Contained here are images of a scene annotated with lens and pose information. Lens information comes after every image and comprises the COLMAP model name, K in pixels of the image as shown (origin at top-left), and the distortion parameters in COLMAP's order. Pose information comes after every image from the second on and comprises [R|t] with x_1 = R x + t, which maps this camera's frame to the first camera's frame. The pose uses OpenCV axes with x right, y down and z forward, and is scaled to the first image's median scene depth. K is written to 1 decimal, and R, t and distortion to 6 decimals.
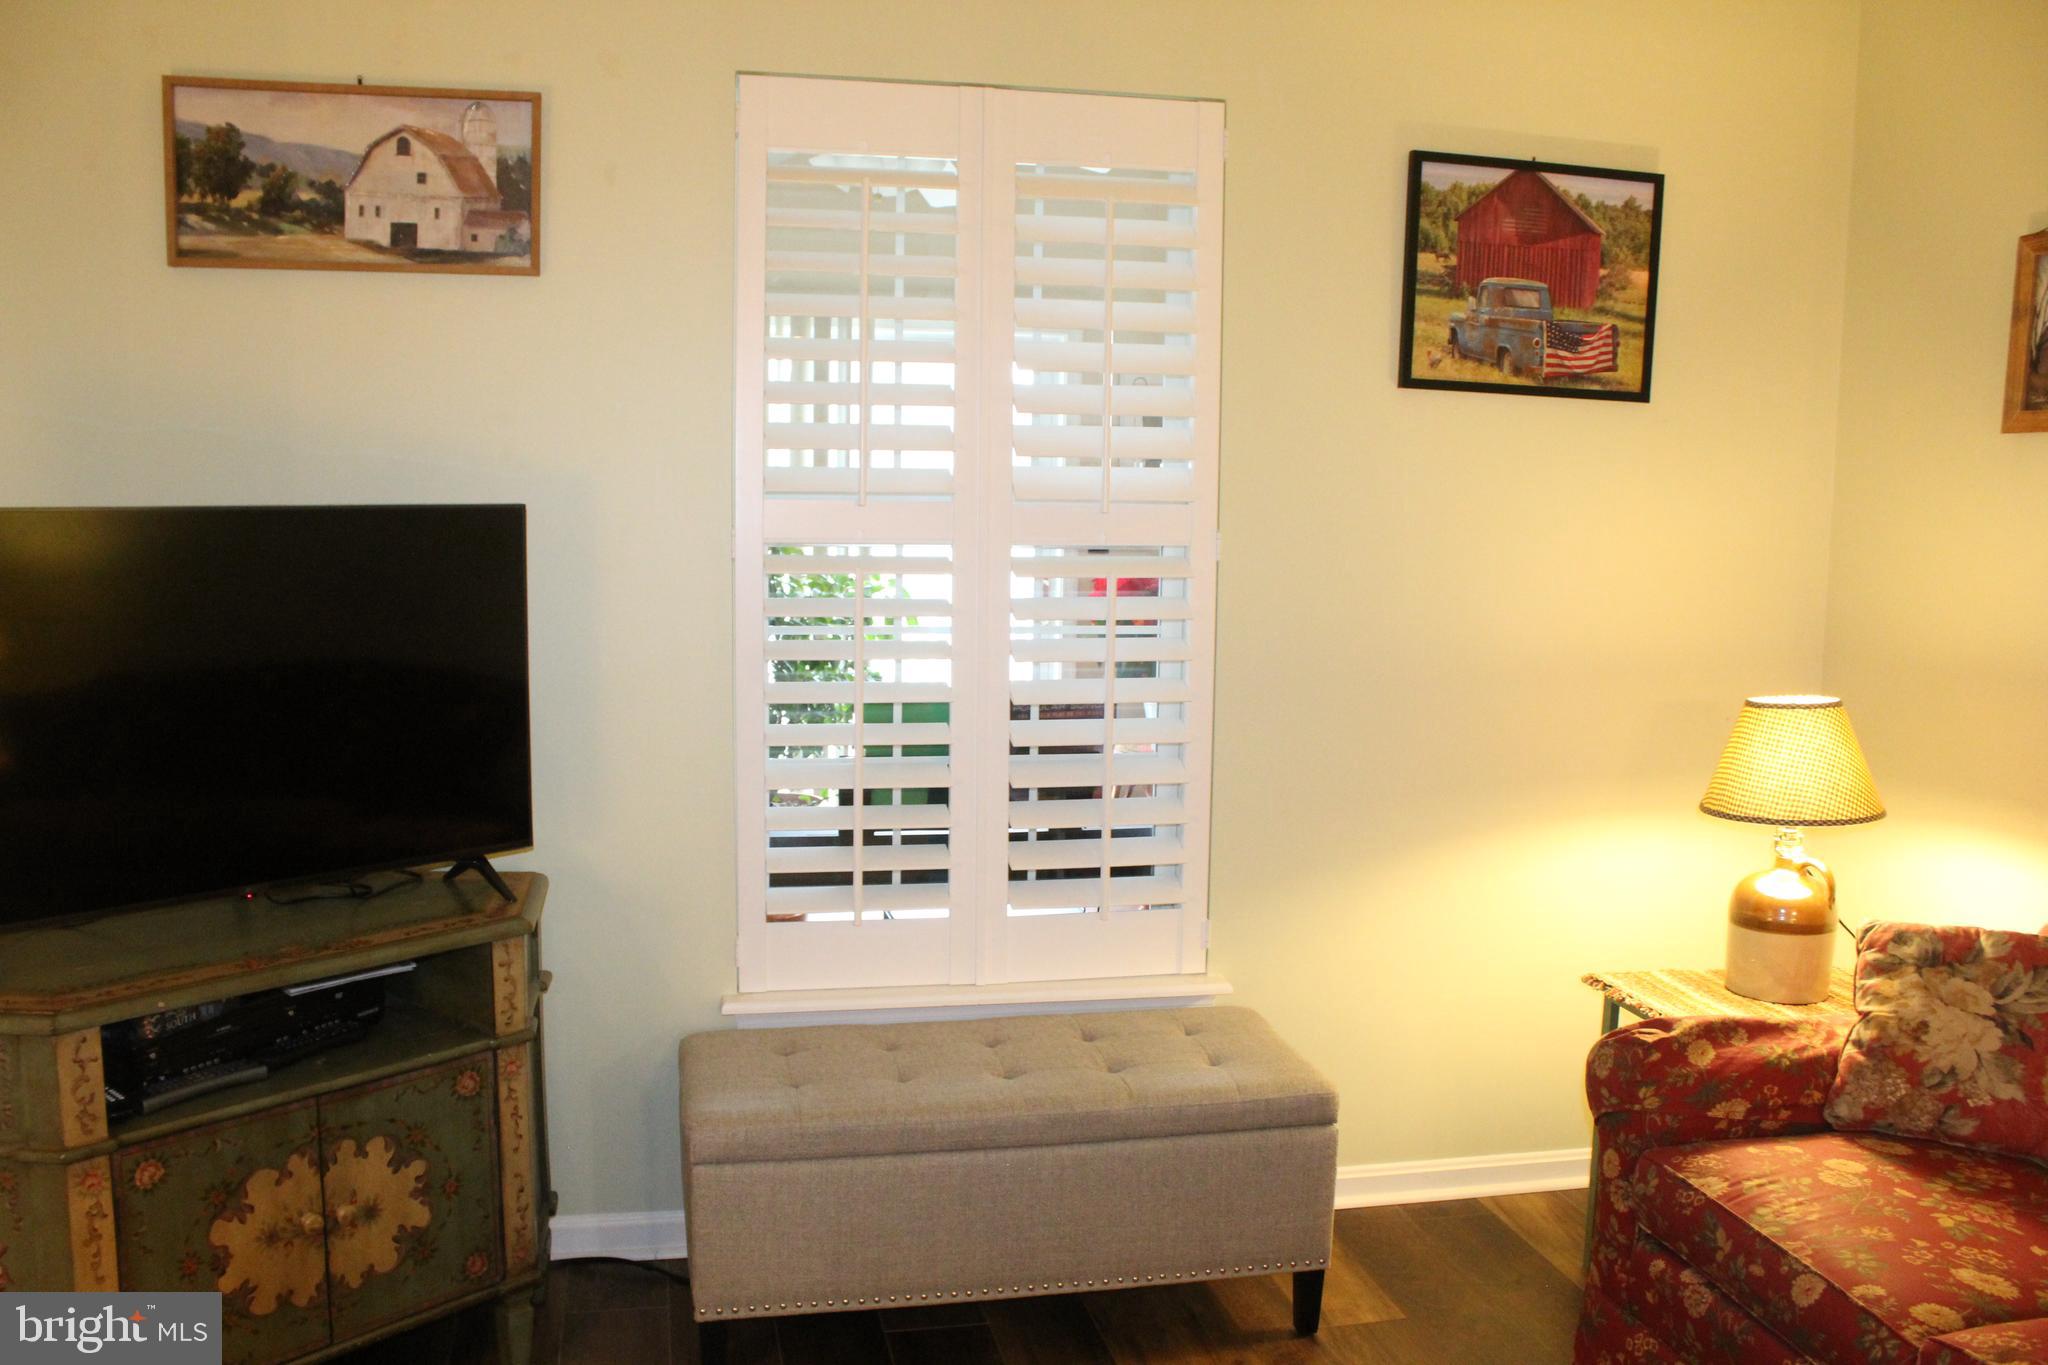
lens RADIAL K [[1680.8, 0, 989.8], [0, 1680.8, 705.0], [0, 0, 1]] dist [-0.172111, 0.146527]
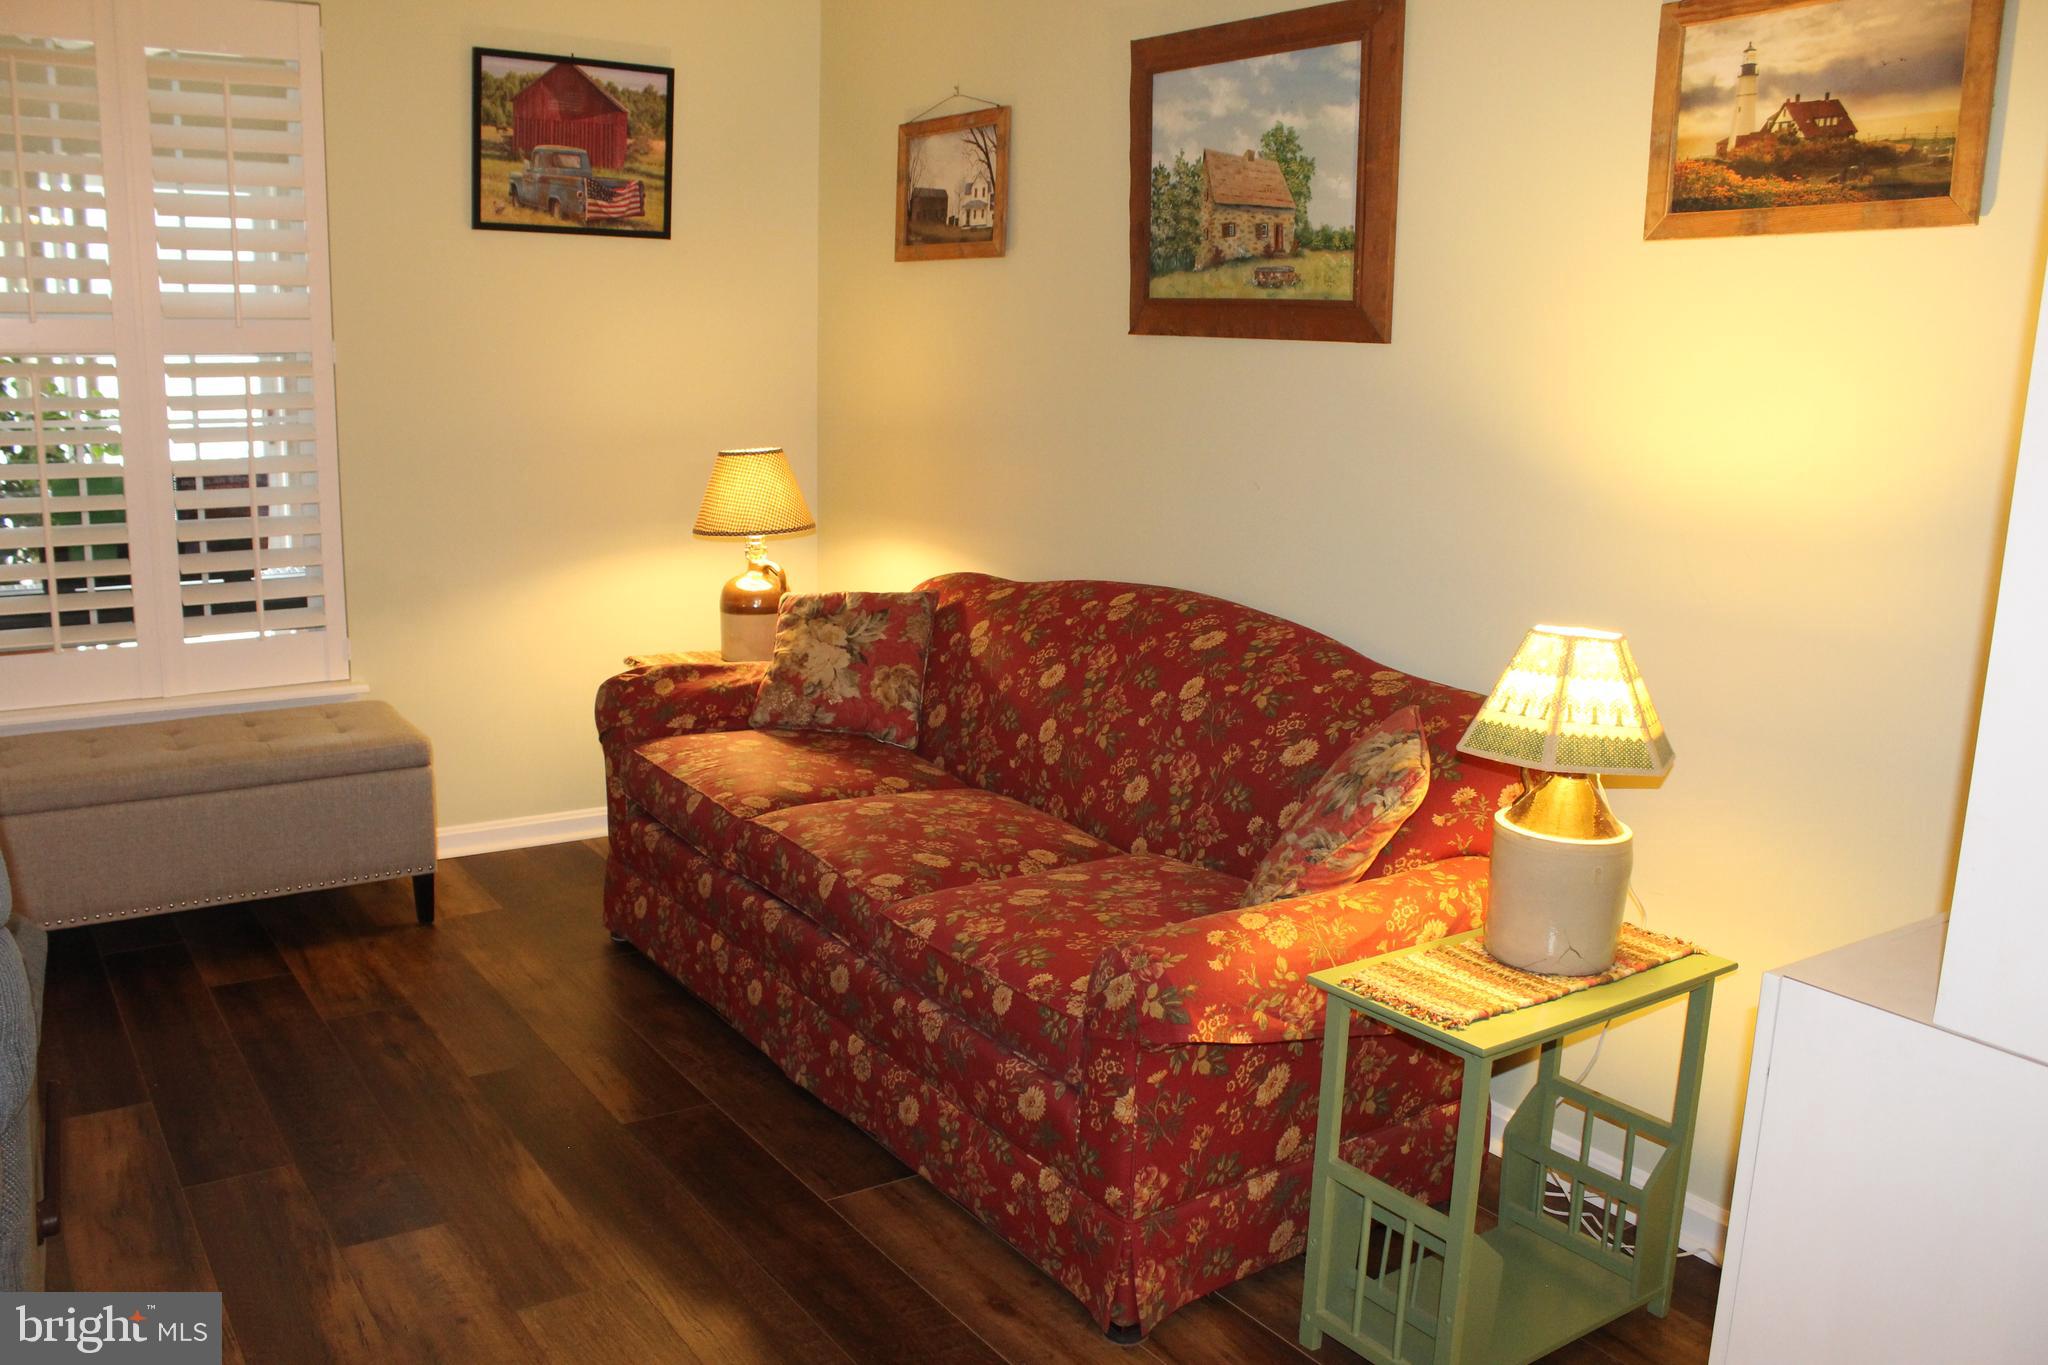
lens RADIAL K [[1680.8, 0, 989.8], [0, 1680.8, 705.0], [0, 0, 1]] dist [-0.172111, 0.146527]
pose [[0.927291, -0.073754, 0.367003, 0.125012], [0.038159, 0.993915, 0.103326, 0.069180], [-0.372390, -0.081809, 0.924463, -0.406308]]
